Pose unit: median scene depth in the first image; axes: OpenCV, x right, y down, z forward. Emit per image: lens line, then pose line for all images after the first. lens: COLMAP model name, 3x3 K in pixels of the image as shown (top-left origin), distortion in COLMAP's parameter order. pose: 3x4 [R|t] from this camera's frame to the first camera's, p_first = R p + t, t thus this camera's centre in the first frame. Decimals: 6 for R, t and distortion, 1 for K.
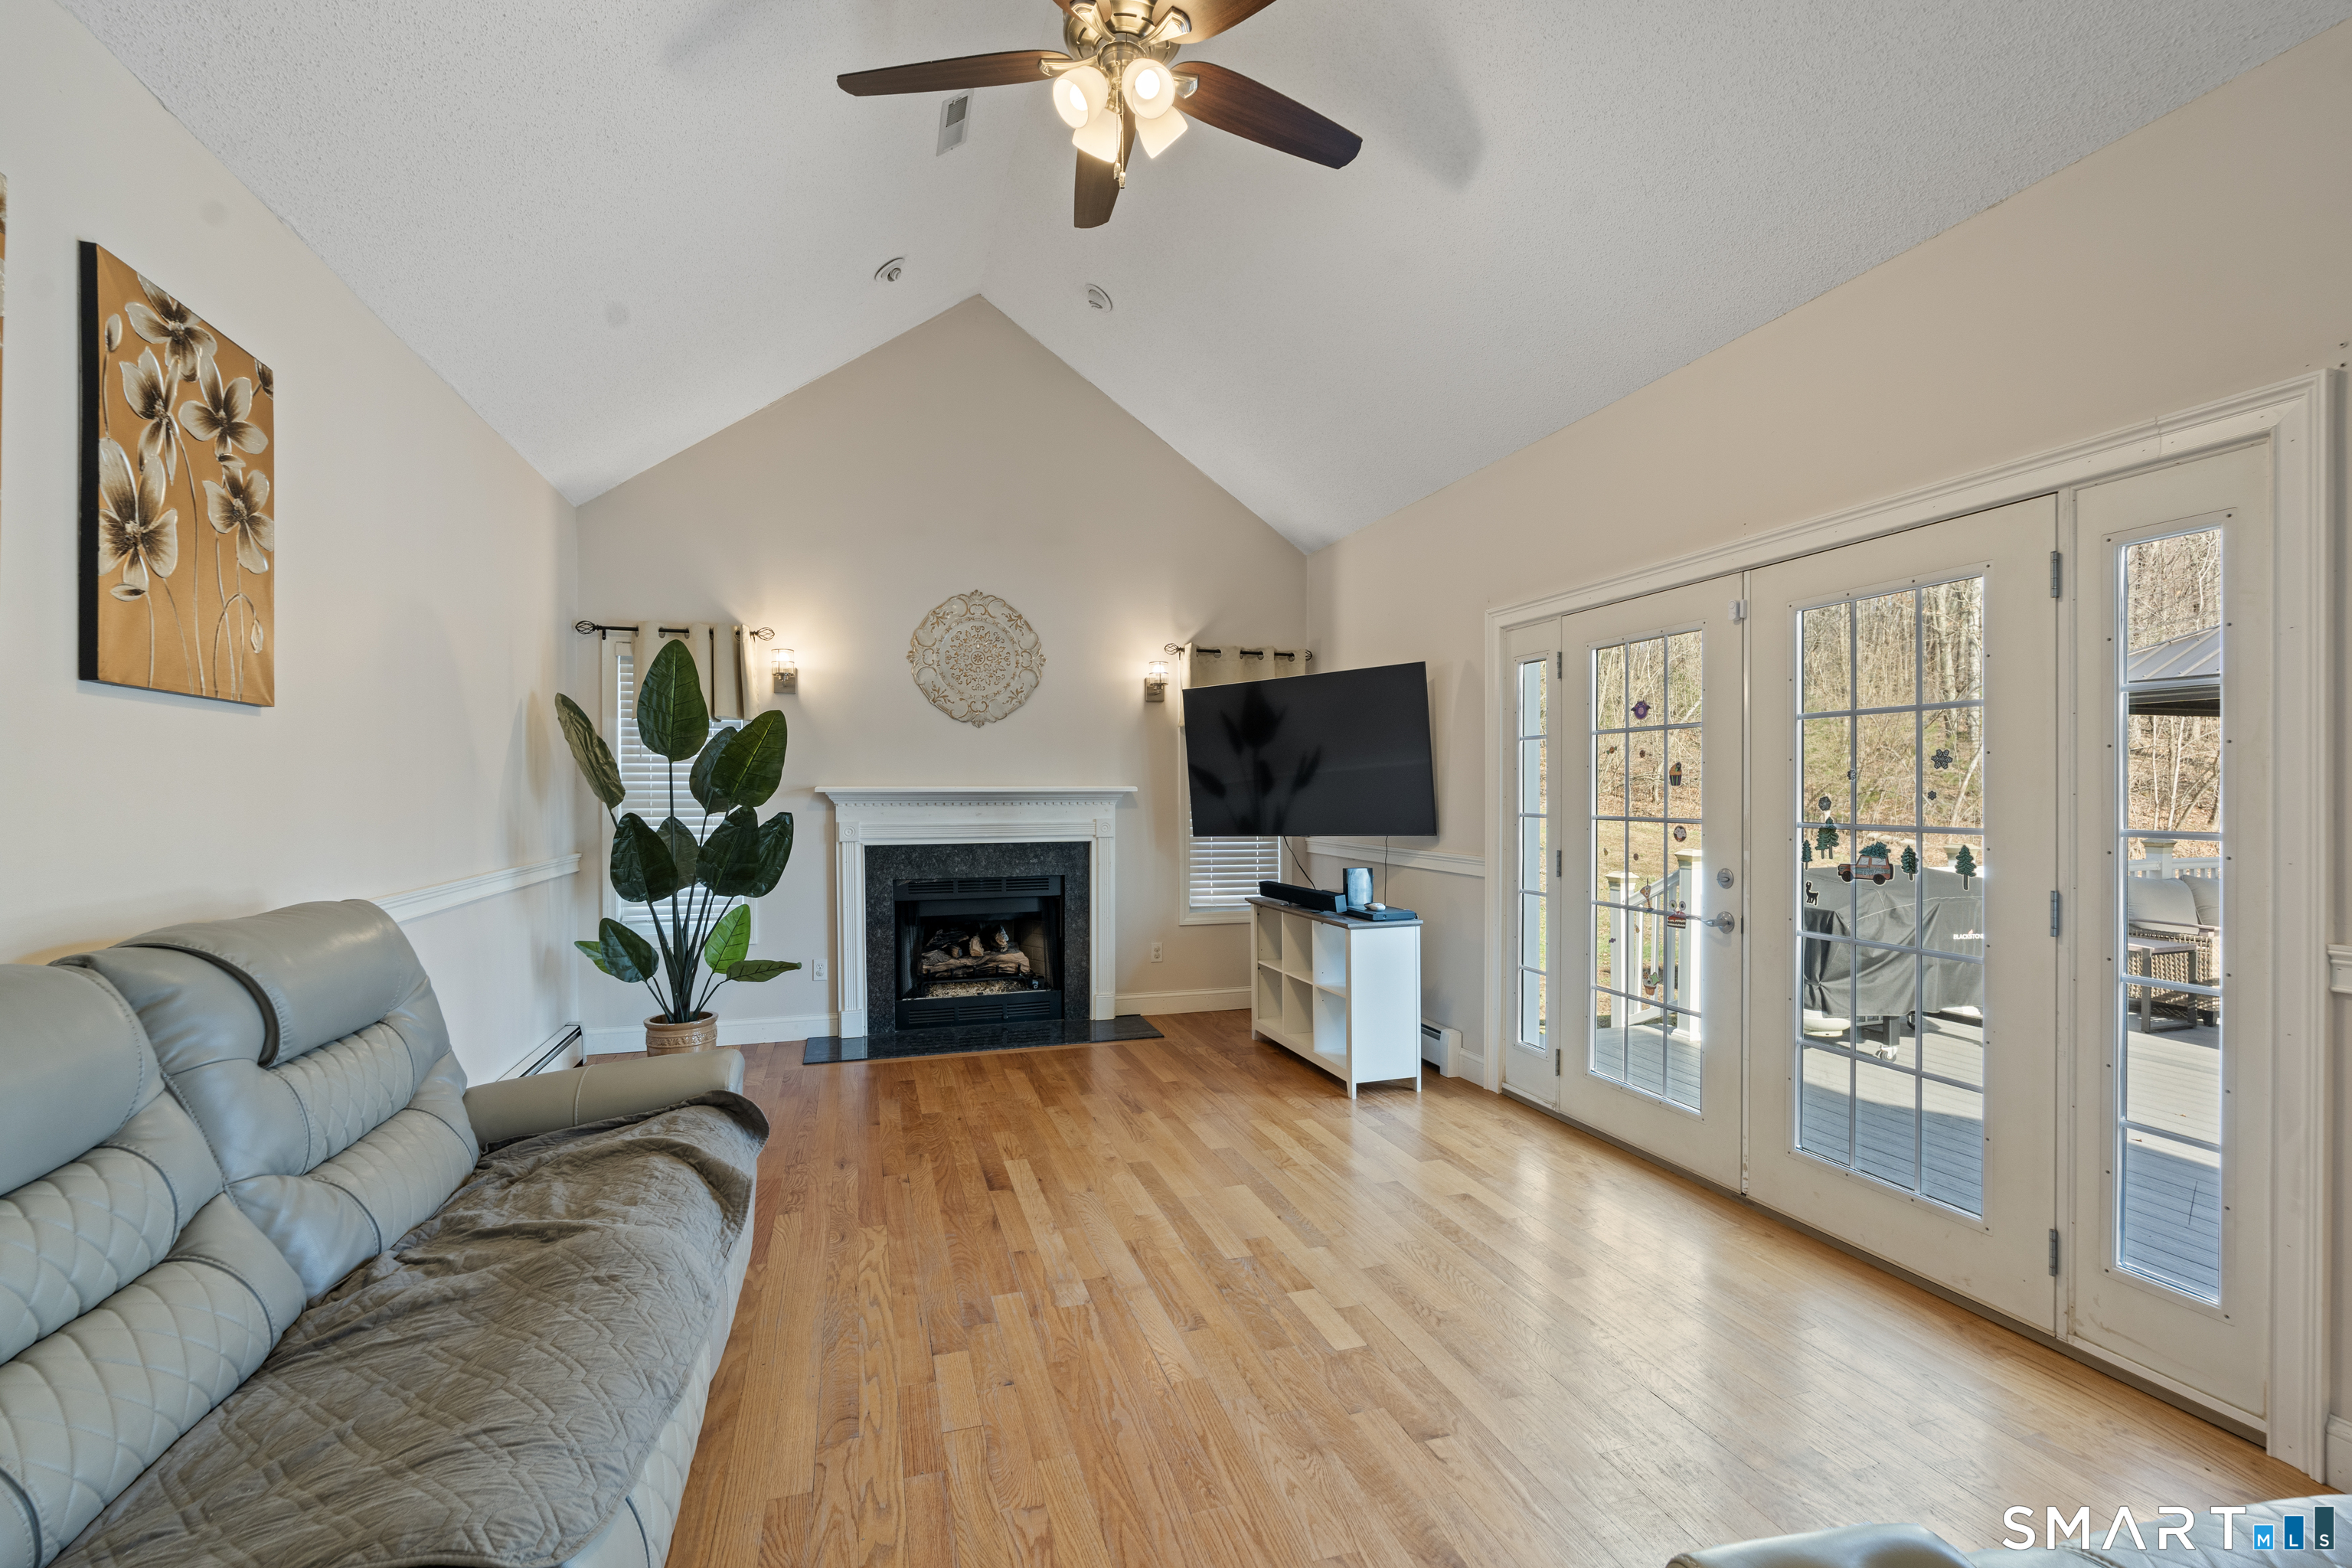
lens RADIAL K [[1029.7, 0, 1185.9], [0, 1029.7, 809.8], [0, 0, 1]] dist [0.001344, 0.000220]
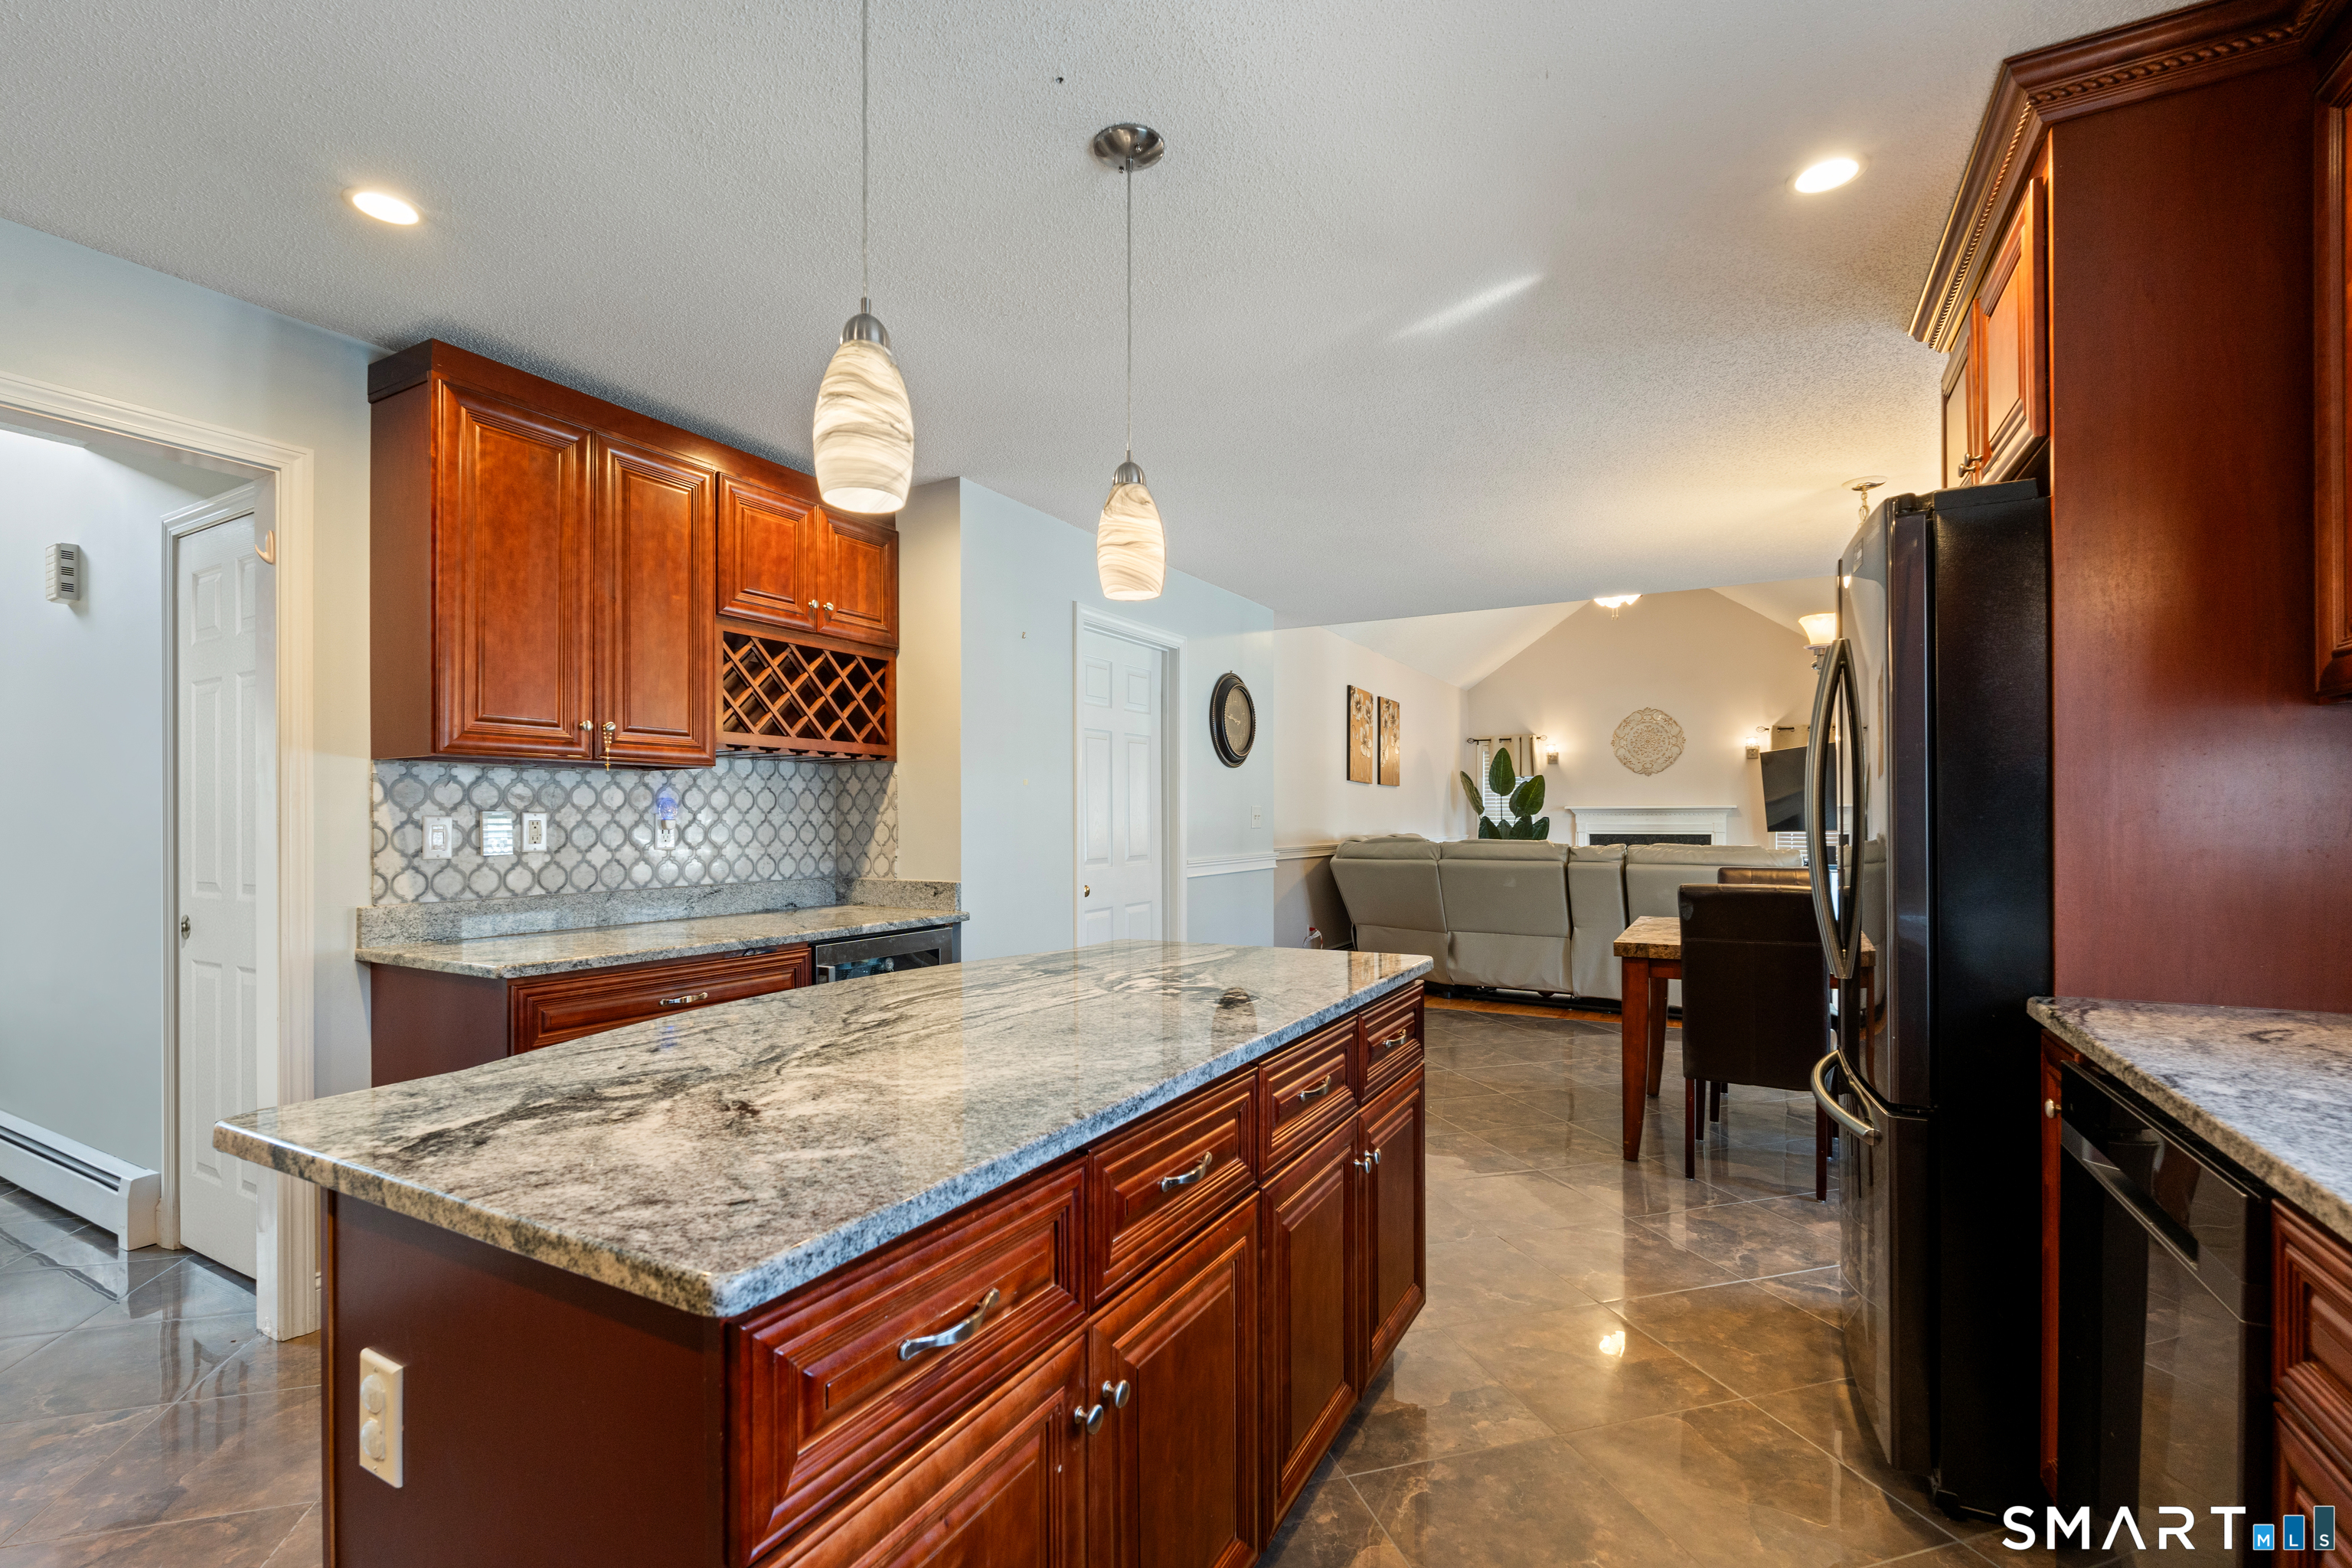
lens RADIAL K [[1029.7, 0, 1185.9], [0, 1029.7, 809.8], [0, 0, 1]] dist [0.001344, 0.000220]
pose [[0.698369, -0.004216, -0.715725, 0.668892], [-0.013922, 0.999713, -0.019473, 0.039974], [0.715602, 0.023564, 0.698111, -1.144407]]
